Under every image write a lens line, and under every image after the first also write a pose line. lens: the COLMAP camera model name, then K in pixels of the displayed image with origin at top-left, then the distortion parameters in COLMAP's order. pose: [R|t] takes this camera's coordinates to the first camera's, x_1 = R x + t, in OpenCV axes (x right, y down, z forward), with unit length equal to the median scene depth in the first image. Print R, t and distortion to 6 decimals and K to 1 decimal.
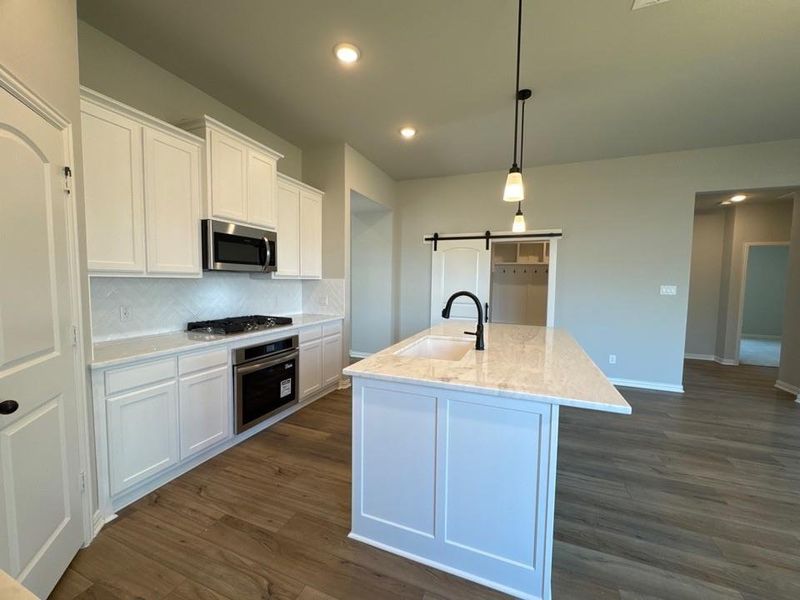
lens RADIAL K [[318.6, 0, 400.0], [0, 318.6, 300.0], [0, 0, 1]] dist [-0.000649, -0.000712]
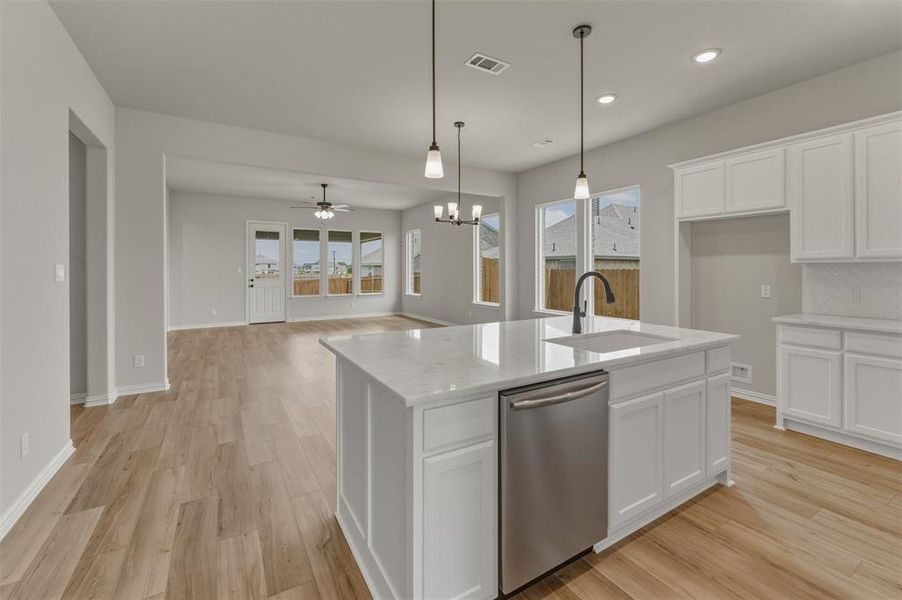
lens RADIAL K [[385.1, 0, 454.8], [0, 385.1, 268.7], [0, 0, 1]] dist [-0.000930, 0.000162]
pose [[-0.798862, -0.009404, 0.601441, -0.154815], [0.028566, 0.998156, 0.053550, -0.114900], [-0.600835, 0.059960, -0.797121, 2.262940]]
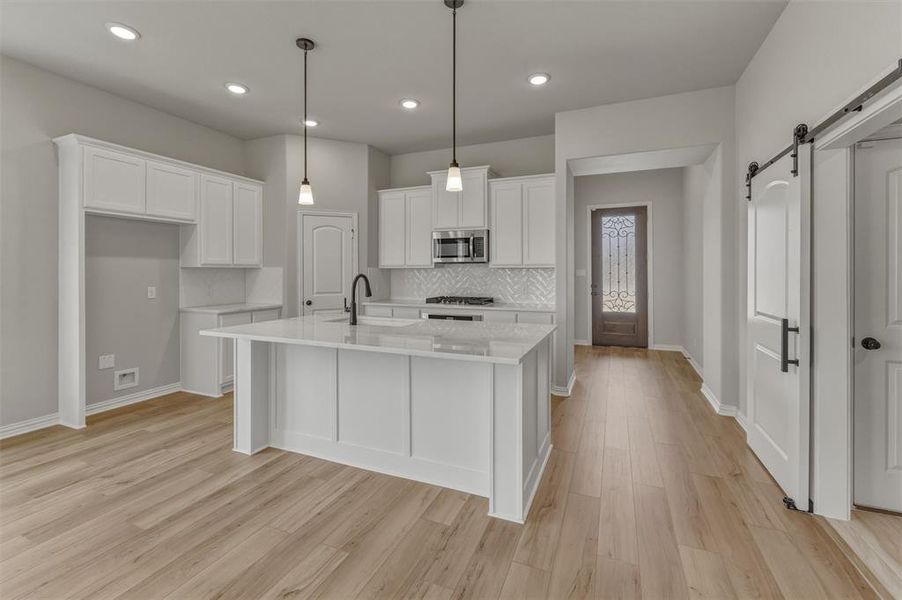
lens RADIAL K [[385.7, 0, 456.6], [0, 385.7, 273.7], [0, 0, 1]] dist [0.000285, 0.000179]
pose [[-0.014643, -0.010661, -0.999836, 1.730353], [-0.060050, 0.998148, -0.009764, -0.035388], [0.998088, 0.059897, -0.015256, 1.473271]]
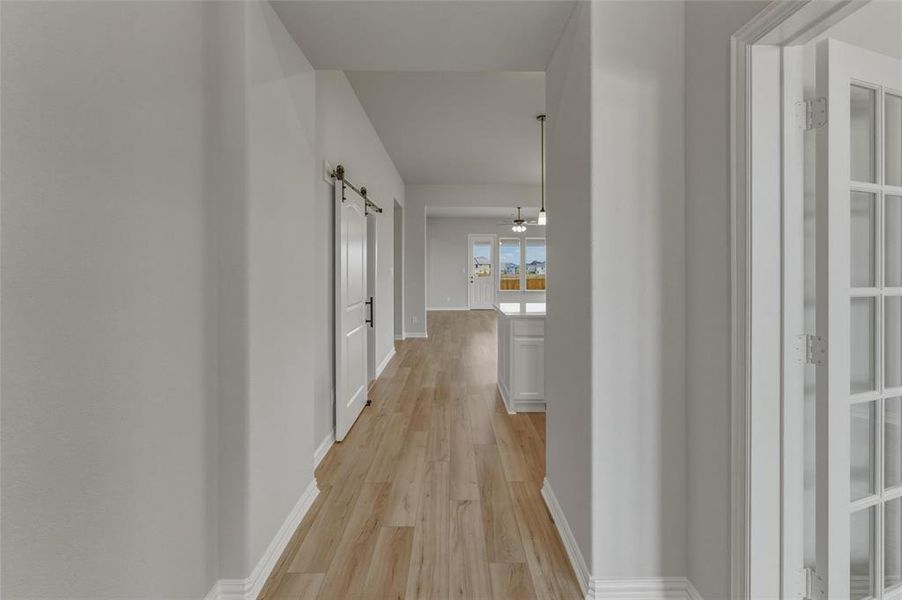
lens RADIAL K [[390.4, 0, 450.7], [0, 390.4, 265.3], [0, 0, 1]] dist [0.015349, -0.000154]
pose [[-0.365368, -0.002327, 0.930860, -1.294291], [0.051034, 0.998443, 0.022527, -0.163234], [-0.929463, 0.055736, -0.364680, 2.710584]]
